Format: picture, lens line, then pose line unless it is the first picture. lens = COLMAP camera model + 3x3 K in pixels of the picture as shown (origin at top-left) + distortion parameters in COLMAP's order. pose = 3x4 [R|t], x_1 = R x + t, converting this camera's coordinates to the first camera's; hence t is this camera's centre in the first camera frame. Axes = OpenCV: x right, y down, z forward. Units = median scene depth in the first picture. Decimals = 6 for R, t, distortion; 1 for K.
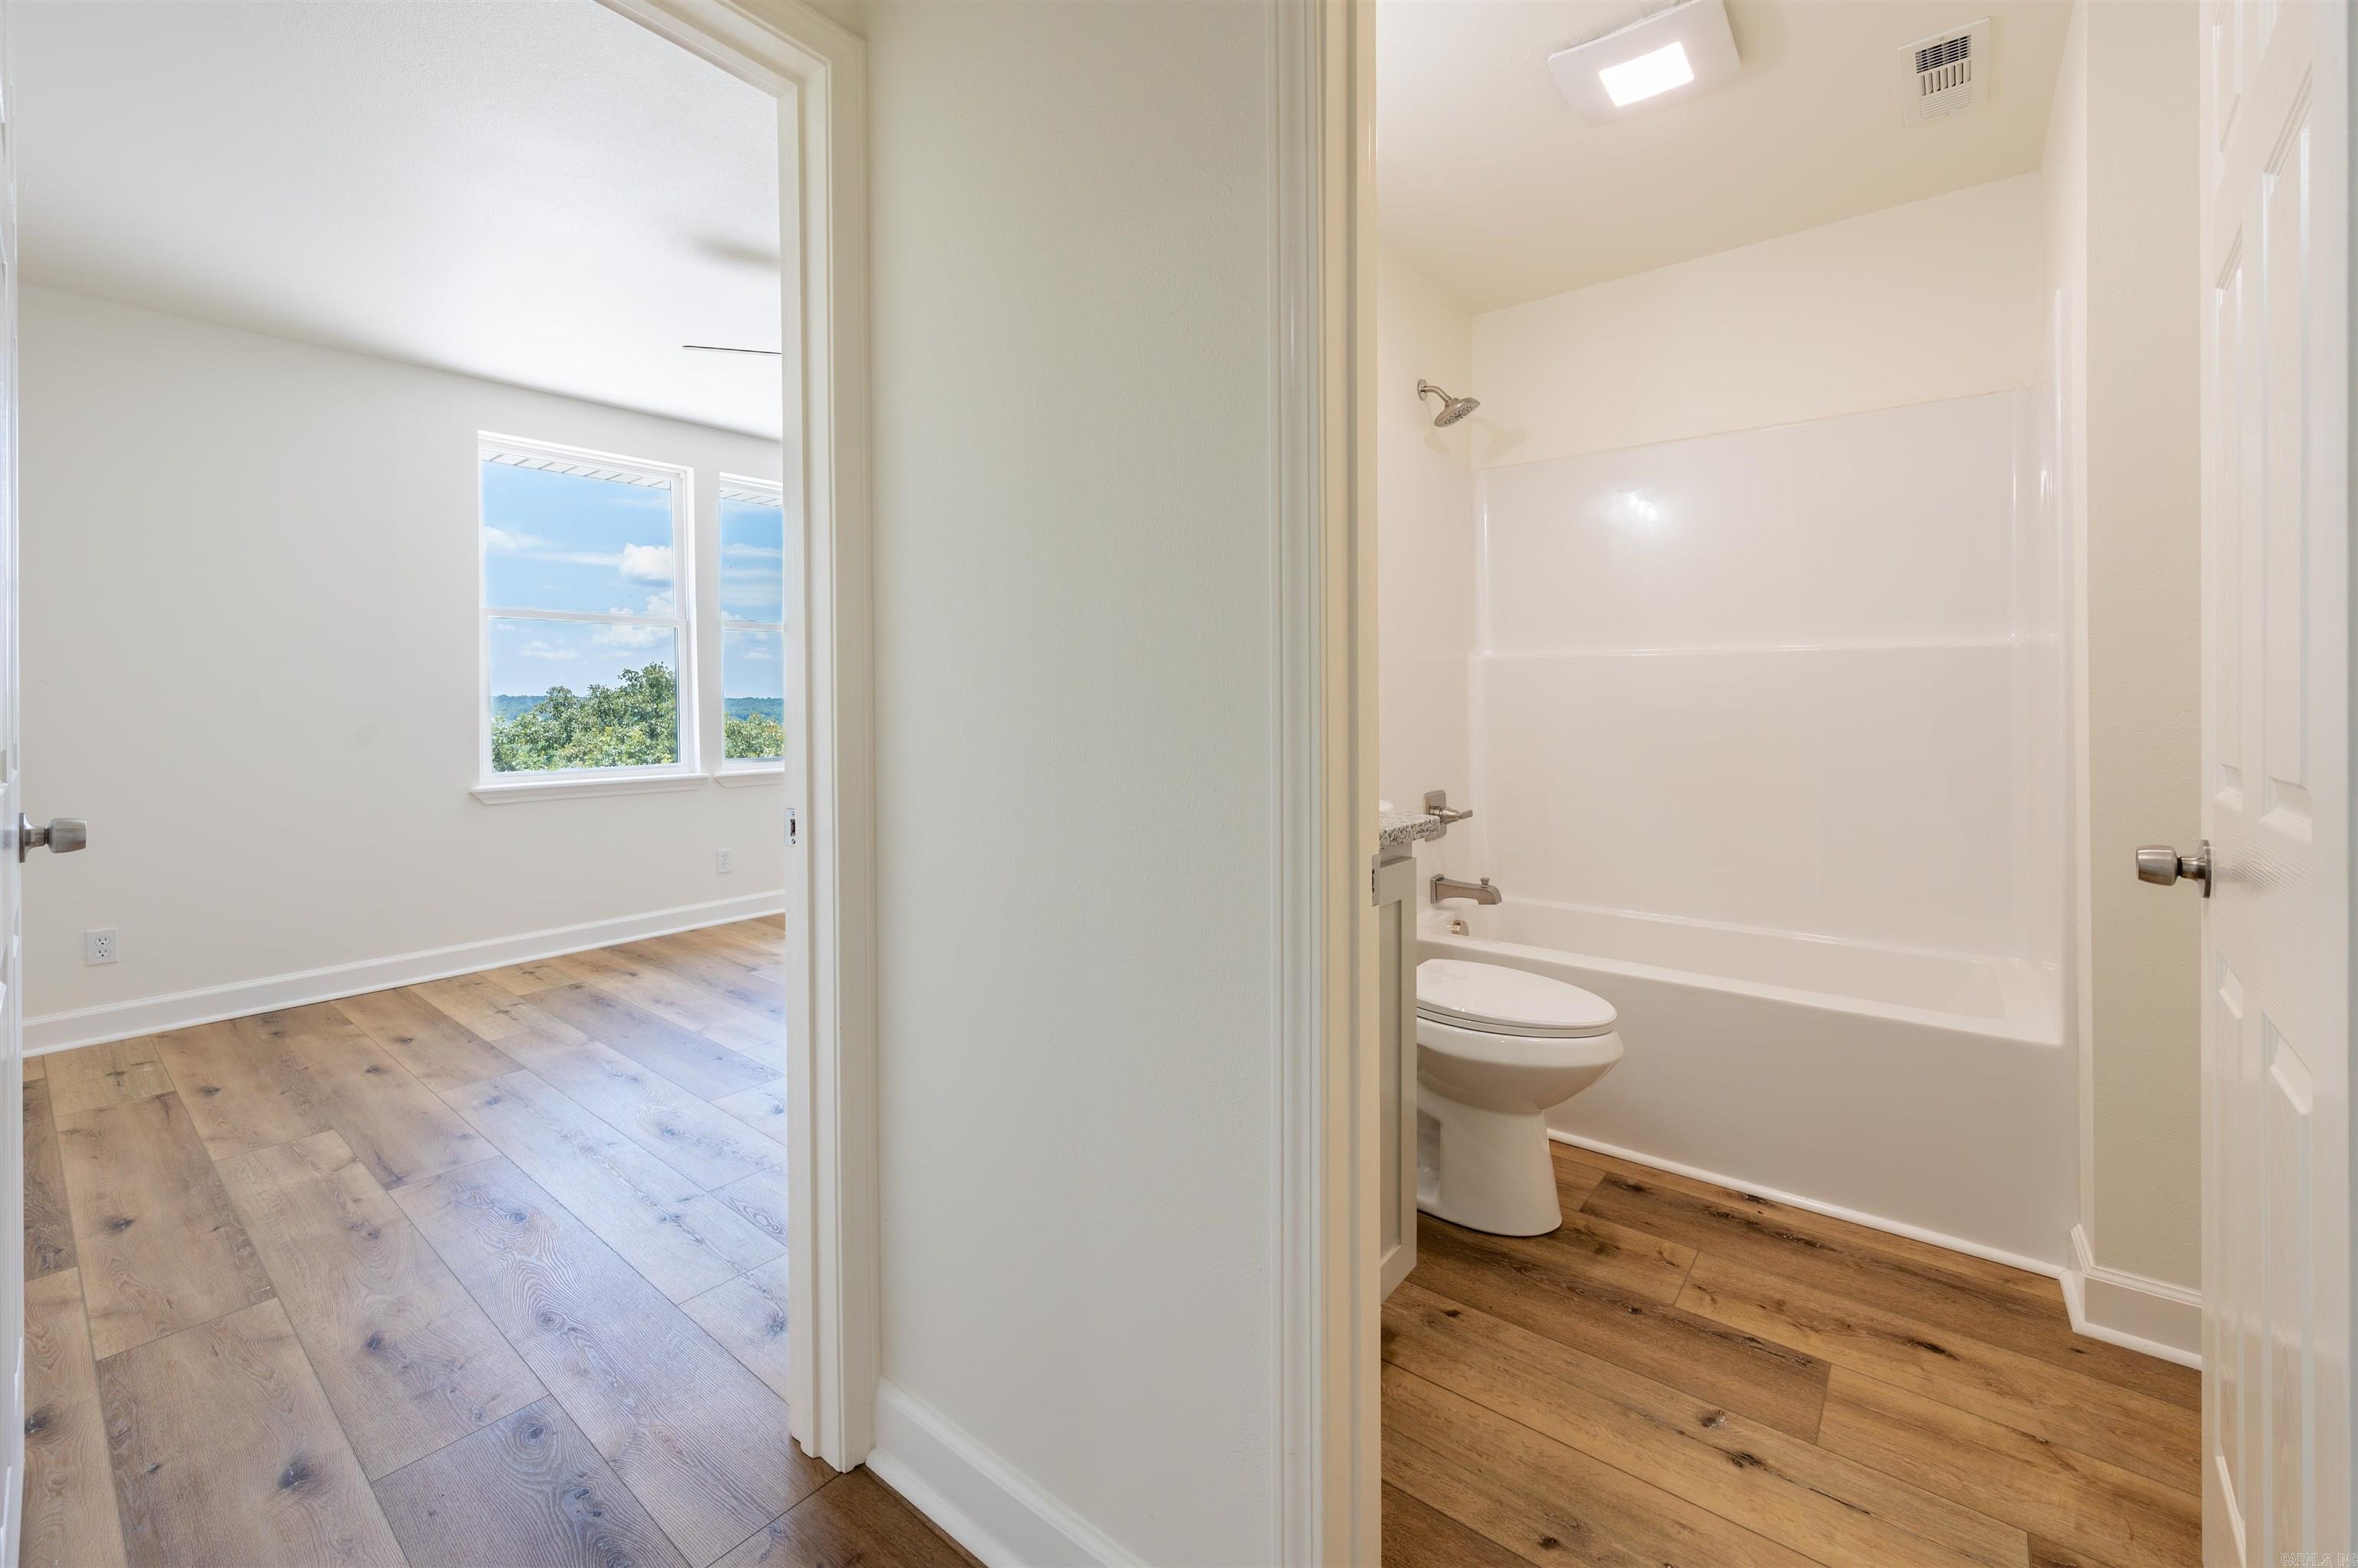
lens RADIAL K [[954.2, 0, 1187.4], [0, 954.2, 706.3], [0, 0, 1]] dist [-0.000743, 0.000335]
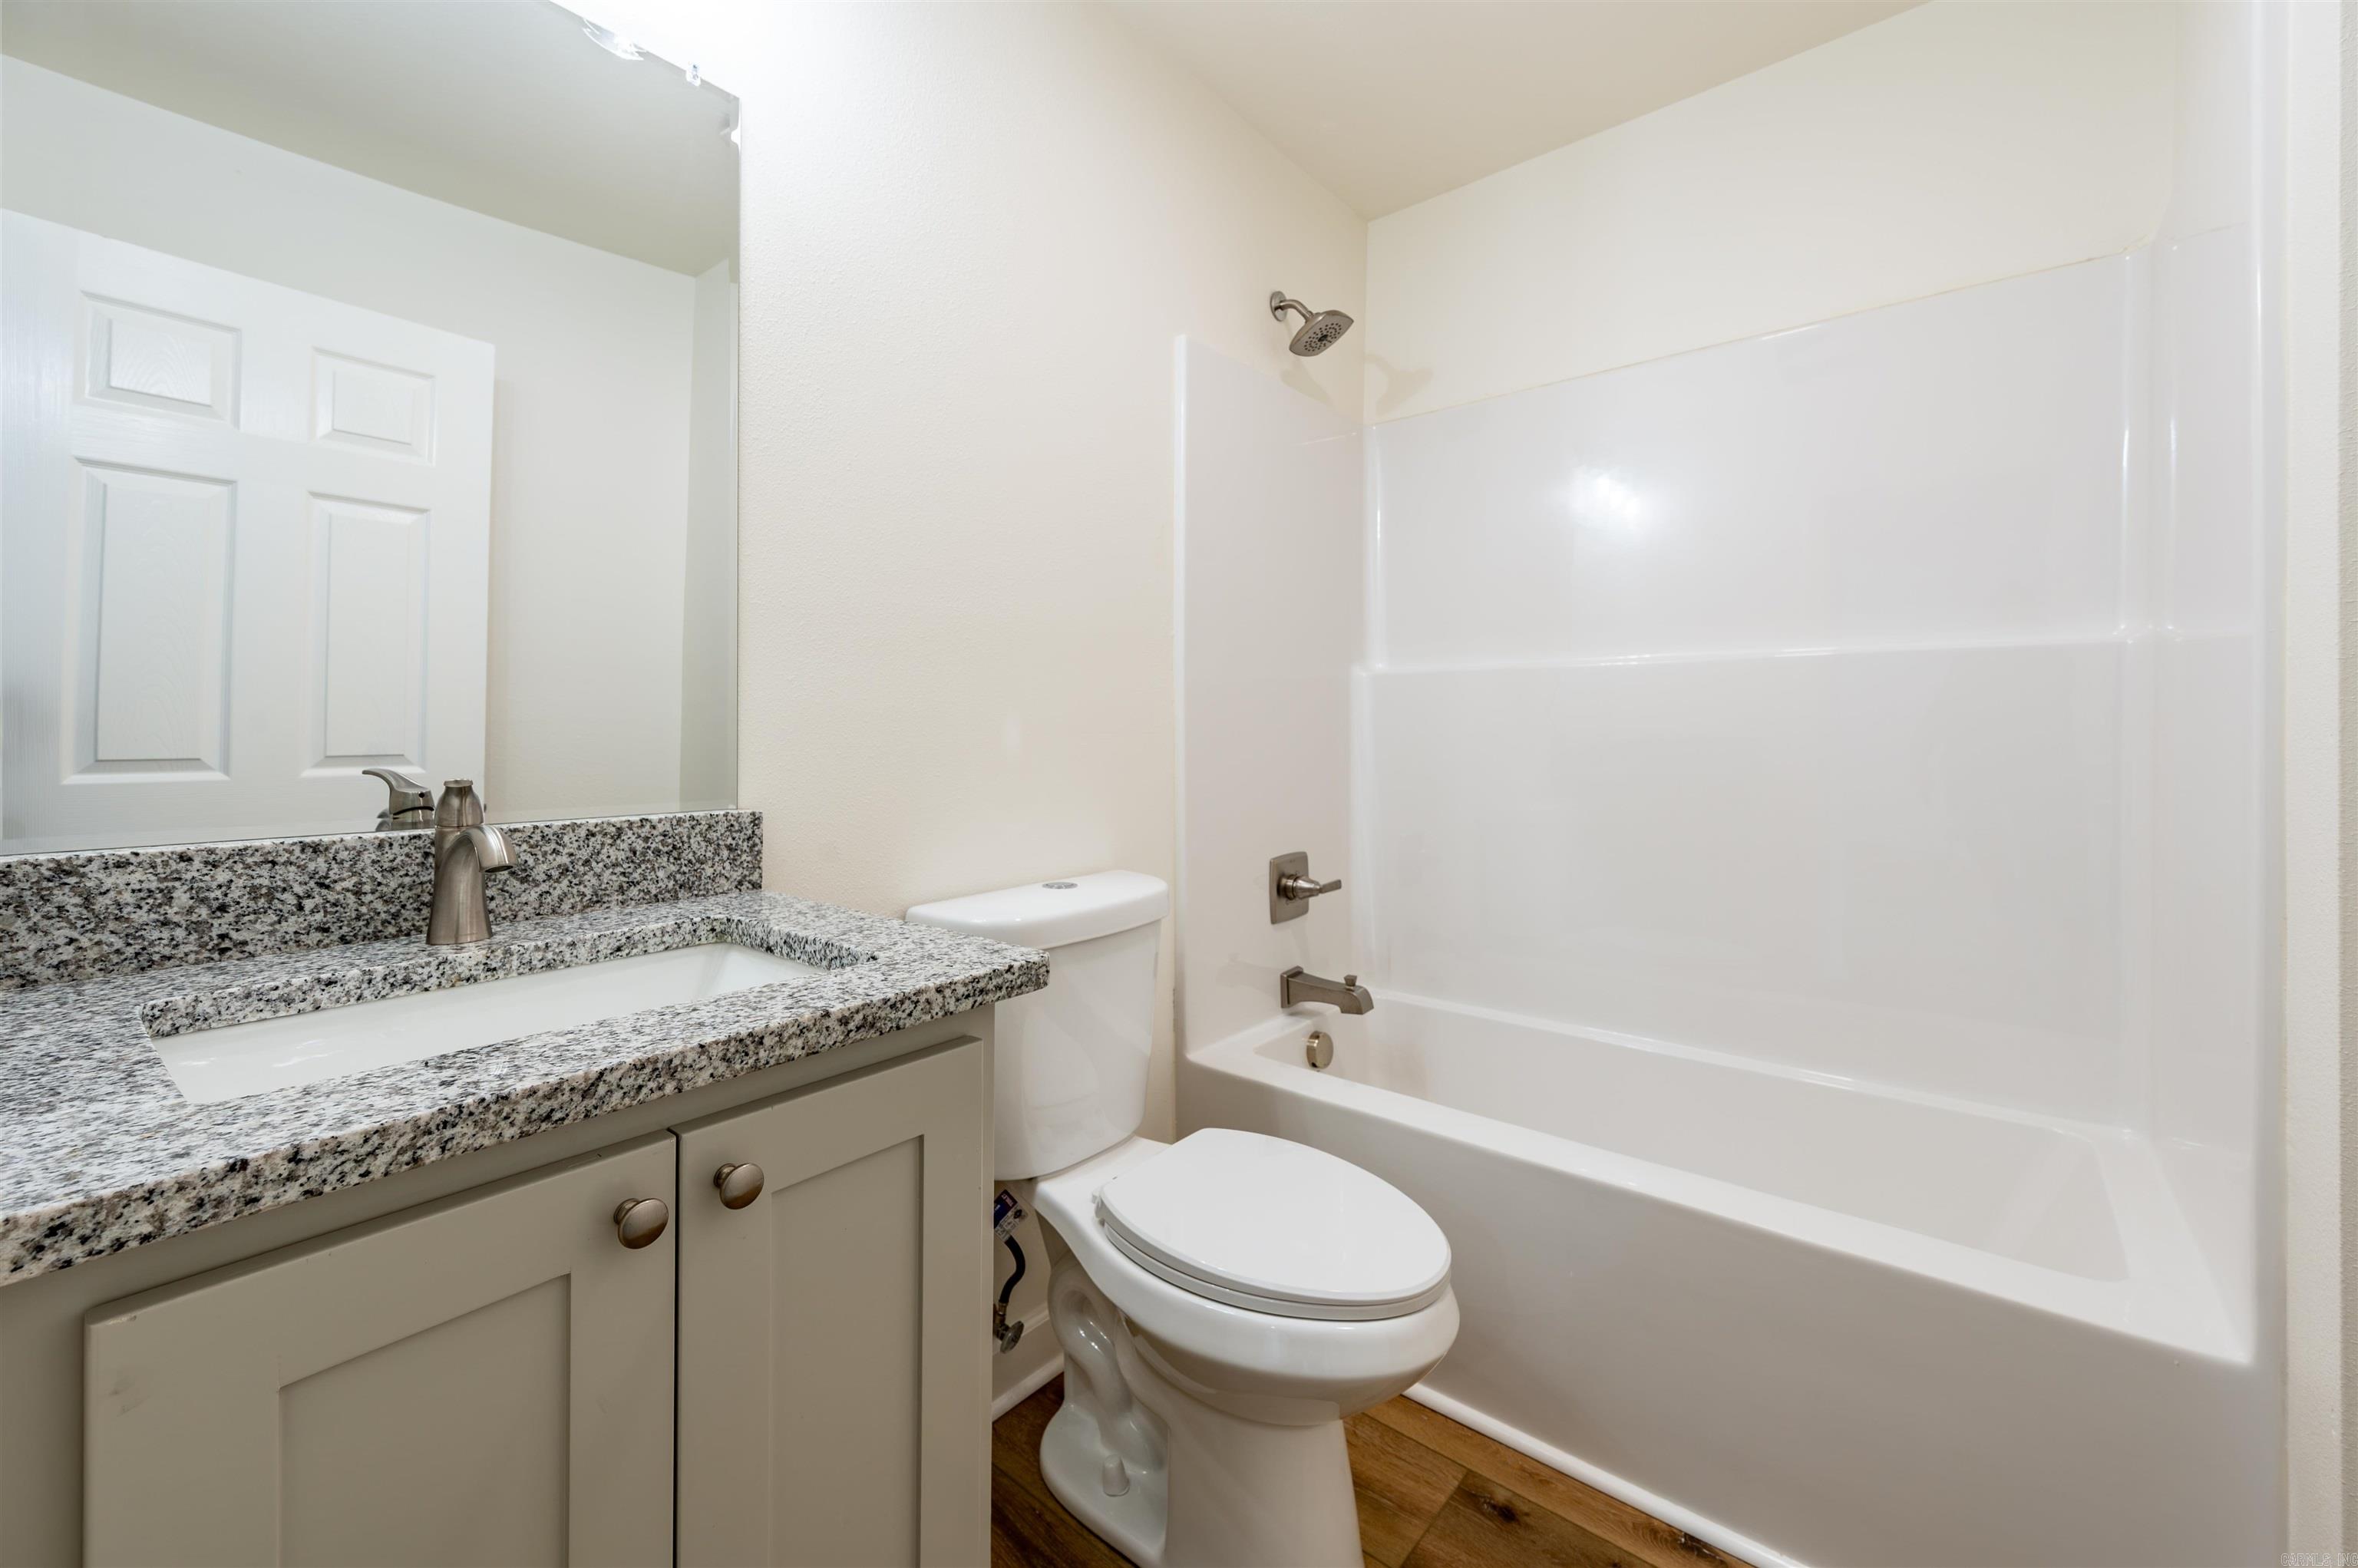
lens RADIAL K [[954.2, 0, 1181.9], [0, 954.2, 751.3], [0, 0, 1]] dist [-0.000743, 0.000335]
pose [[0.999734, 0.000409, -0.023075, 0.265308], [-0.000144, 0.999934, 0.011477, 0.002584], [0.023078, -0.011470, 0.999668, 0.367774]]
